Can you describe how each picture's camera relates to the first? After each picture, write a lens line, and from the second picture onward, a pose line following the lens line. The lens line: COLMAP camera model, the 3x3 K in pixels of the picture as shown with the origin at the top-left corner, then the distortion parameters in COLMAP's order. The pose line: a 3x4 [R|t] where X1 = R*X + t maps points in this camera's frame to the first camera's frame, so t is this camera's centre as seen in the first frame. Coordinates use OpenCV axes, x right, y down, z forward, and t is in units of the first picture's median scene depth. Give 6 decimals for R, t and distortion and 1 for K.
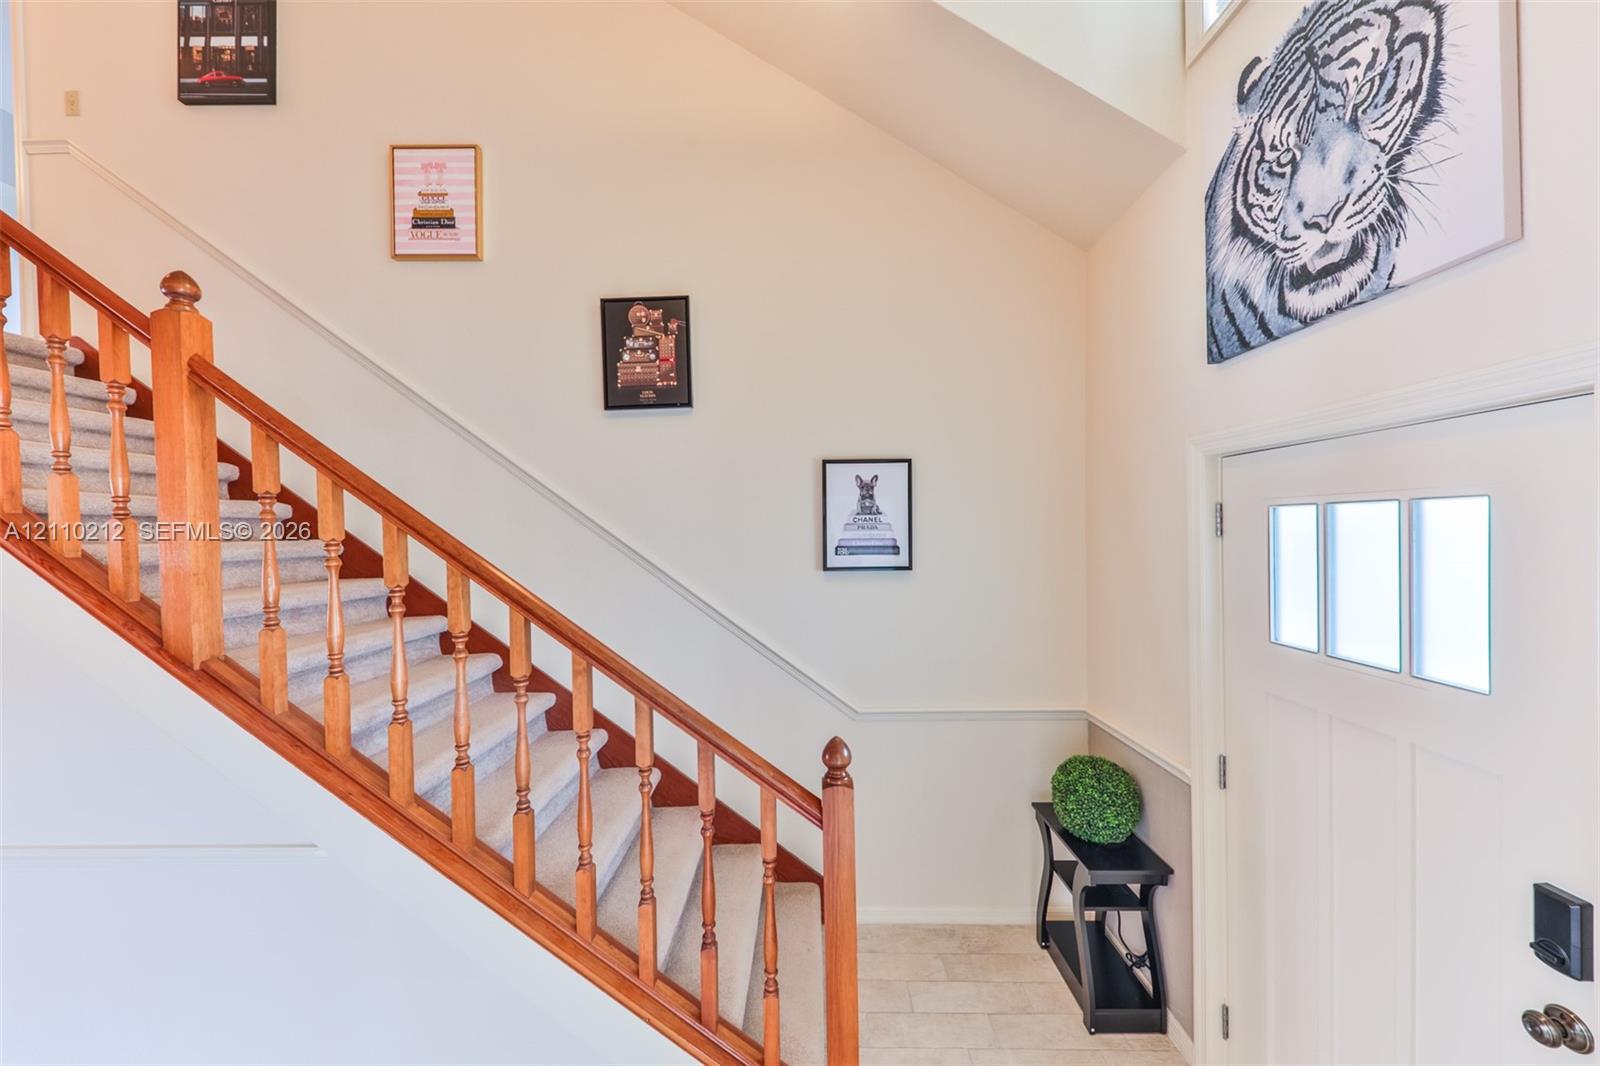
lens RADIAL K [[593.3, 0, 771.6], [0, 593.3, 537.3], [0, 0, 1]] dist [0.028608, -0.013144]
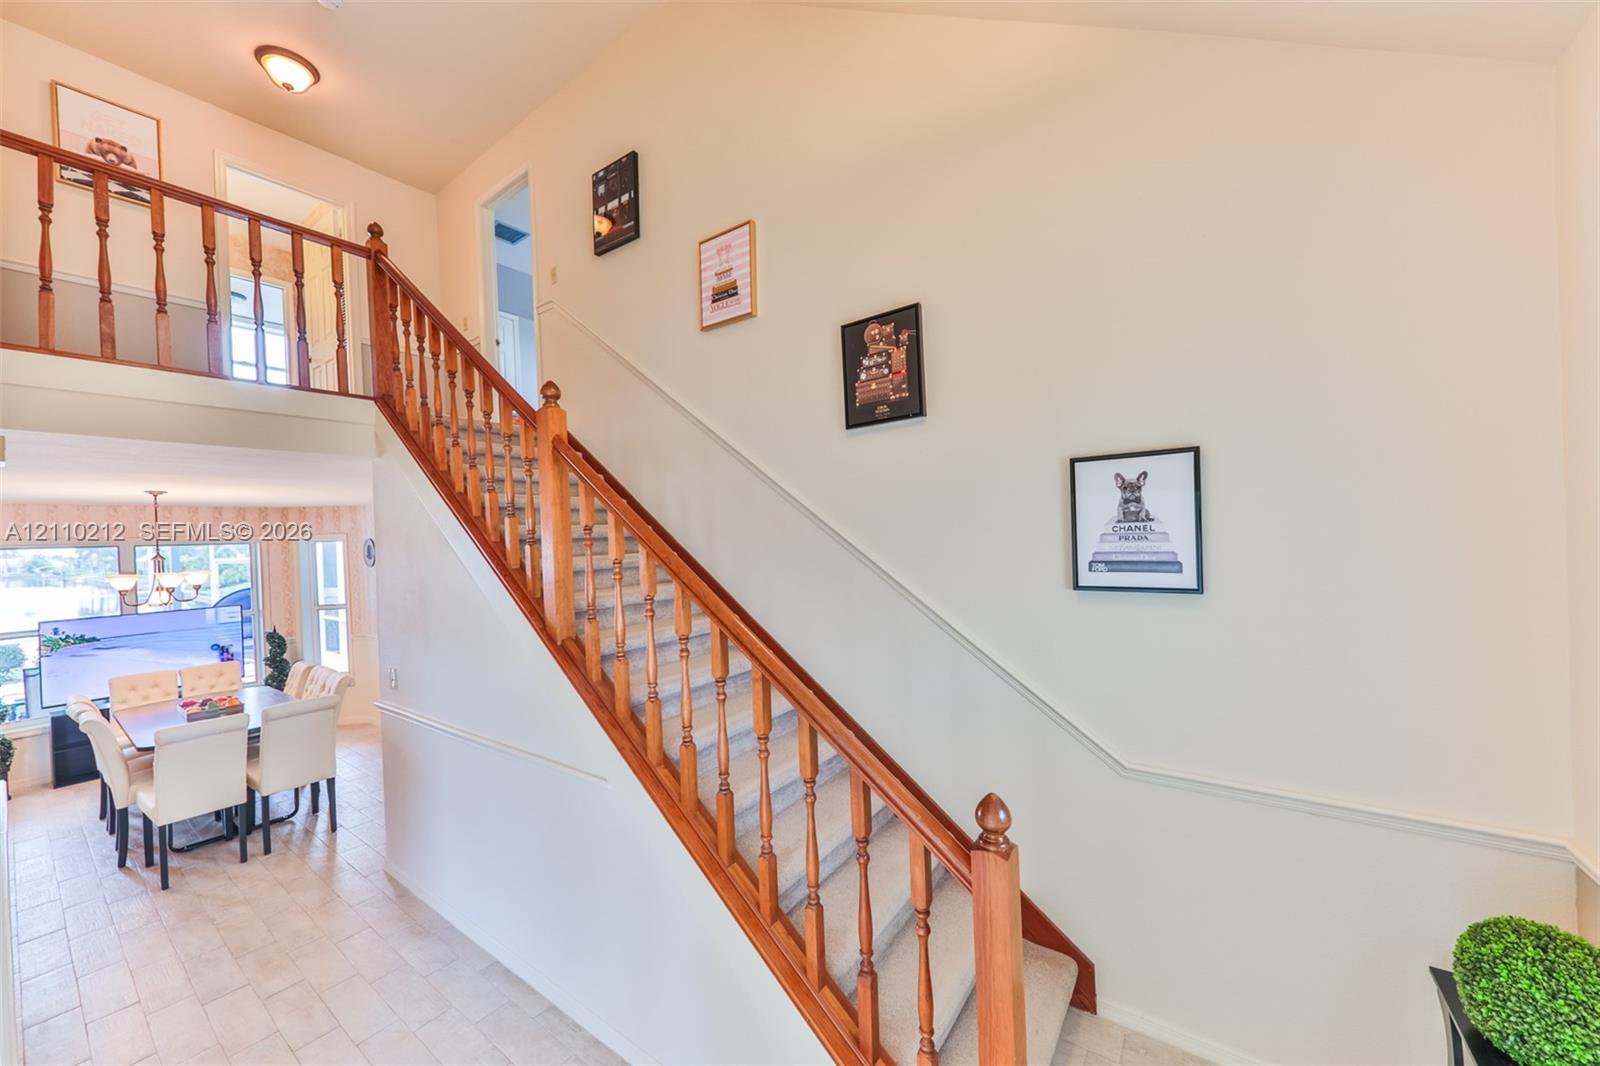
lens RADIAL K [[584.5, 0, 800.0], [0, 584.5, 533.0], [0, 0, 1]] dist [0.016082, -0.005240]
pose [[0.818215, -0.014836, -0.574721, 0.248845], [0.018296, 0.999833, 0.000237, -0.031717], [0.574621, -0.010709, 0.818350, 0.098670]]
